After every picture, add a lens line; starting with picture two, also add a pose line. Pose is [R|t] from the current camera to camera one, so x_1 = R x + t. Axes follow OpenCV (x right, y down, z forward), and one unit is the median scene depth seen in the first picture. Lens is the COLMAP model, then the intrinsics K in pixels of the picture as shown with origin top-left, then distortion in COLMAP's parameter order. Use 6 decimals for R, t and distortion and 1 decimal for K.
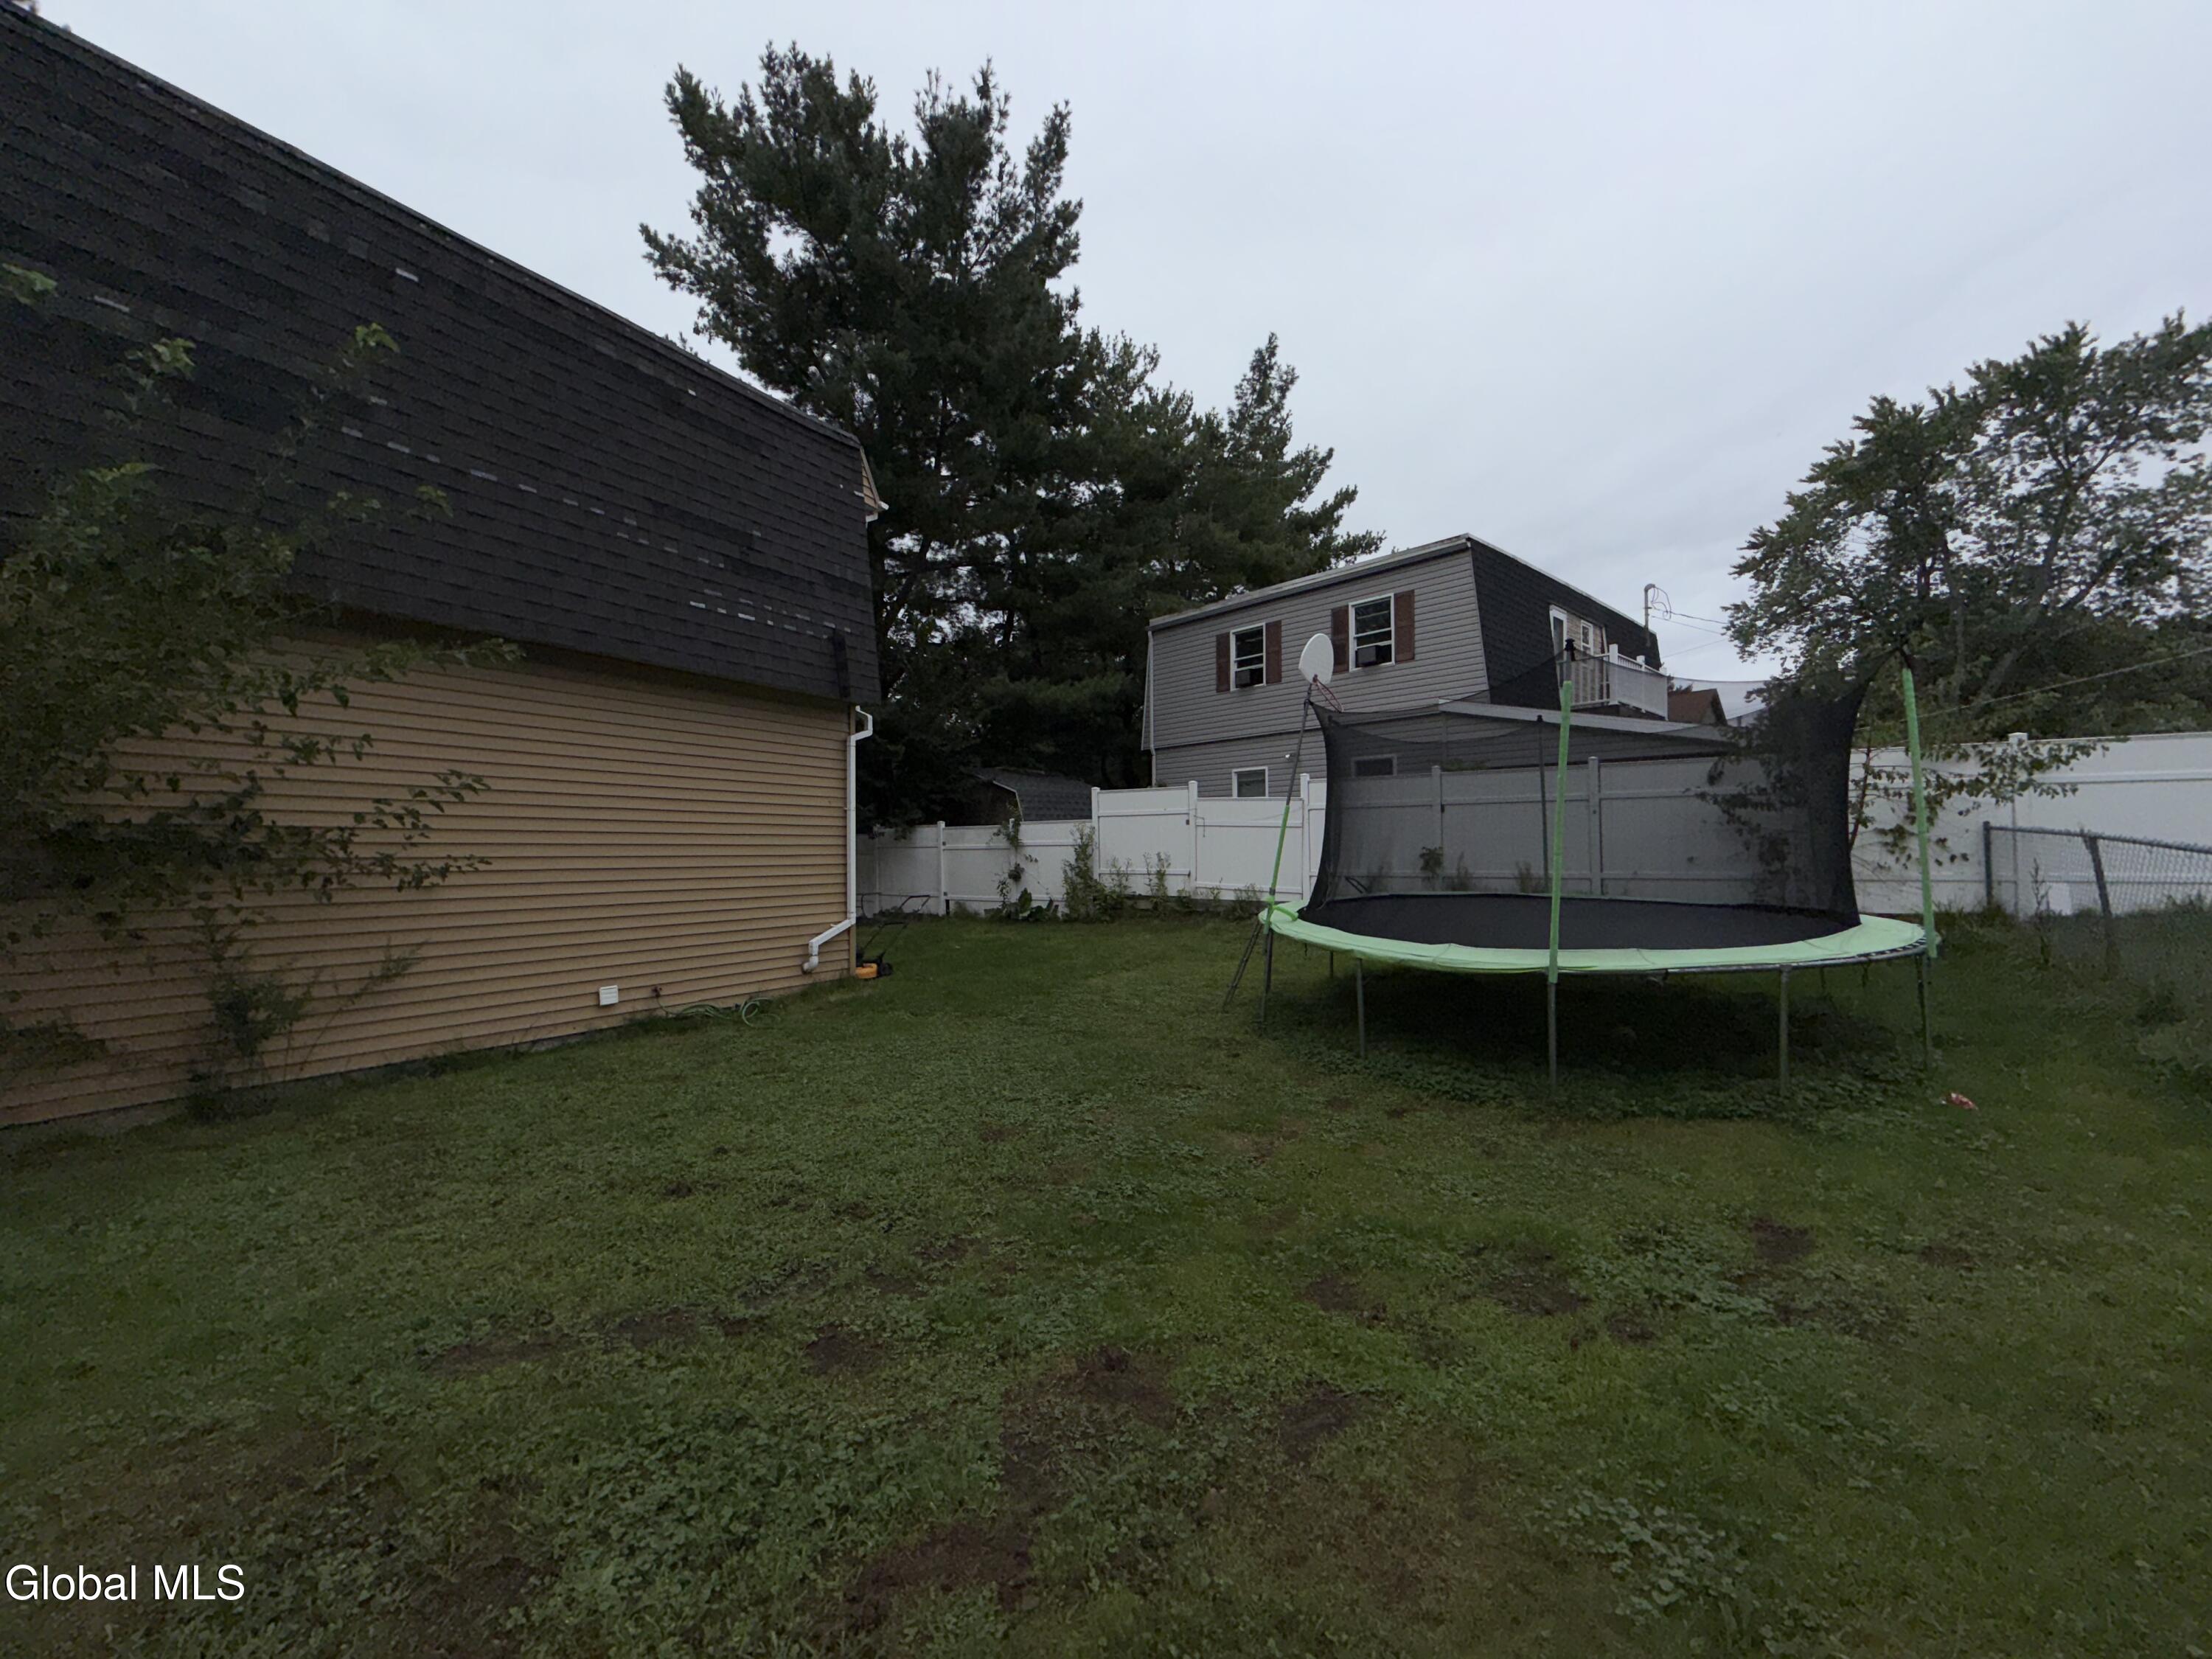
lens RADIAL K [[880.9, 0, 1106.0], [0, 880.9, 829.5], [0, 0, 1]] dist [-0.002793, -0.000151]
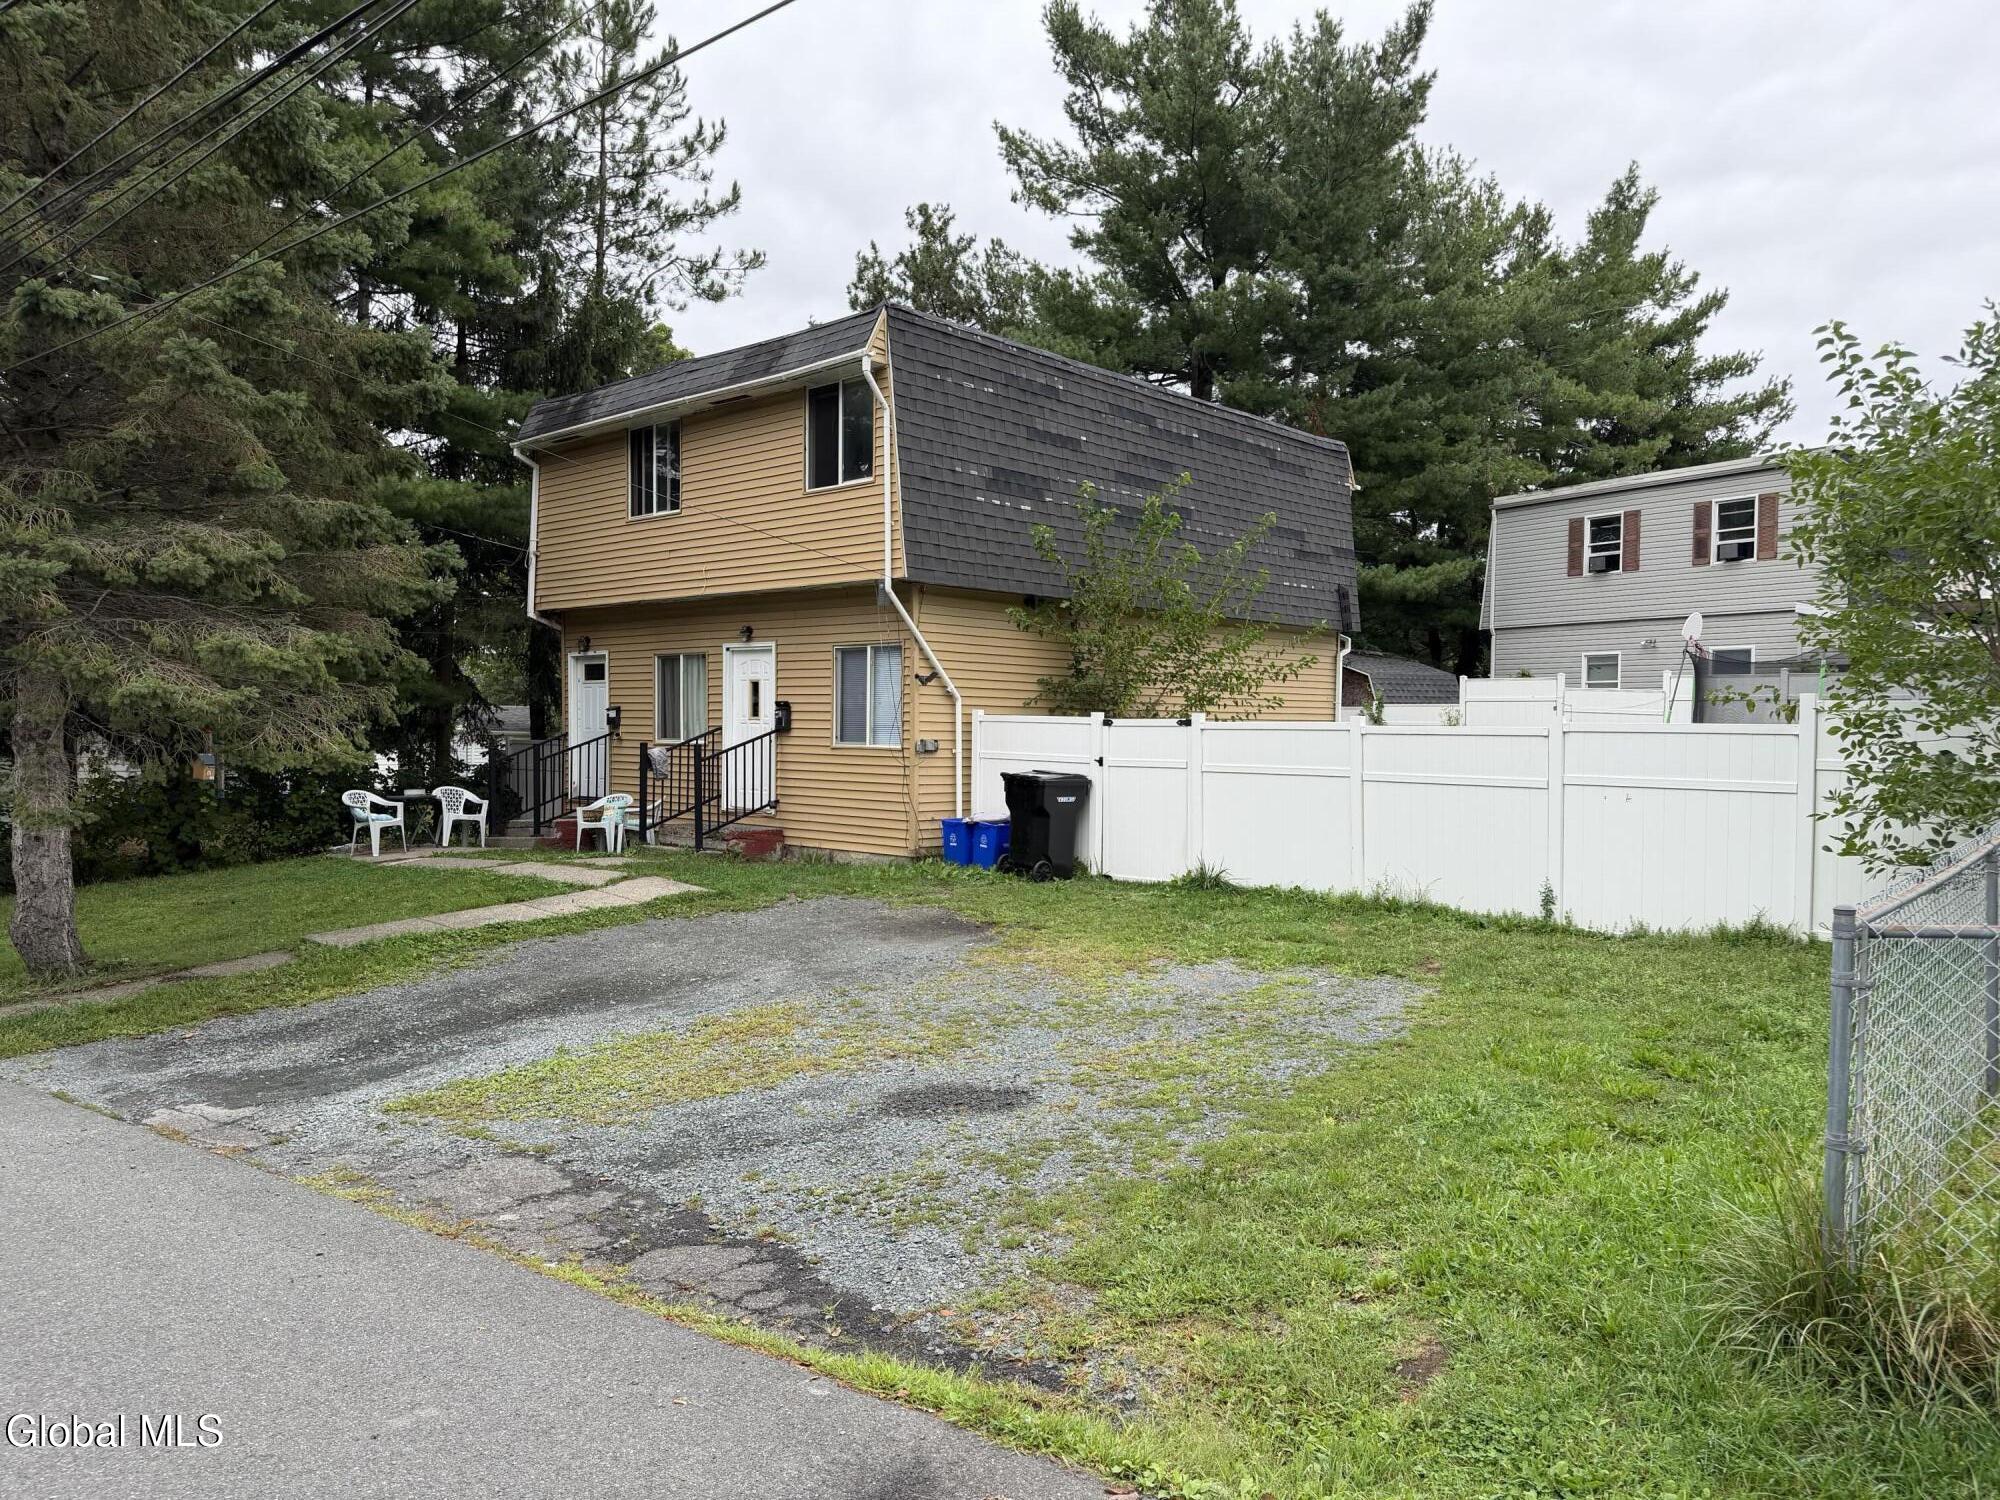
lens RADIAL K [[1409.4, 0, 1000.0], [0, 1409.4, 750.0], [0, 0, 1]] dist [0.110049, -0.169093]
pose [[0.983260, 0.019072, -0.181209, -0.217487], [-0.010760, 0.998849, 0.046743, -0.025688], [0.181892, -0.044011, 0.982333, -0.755032]]
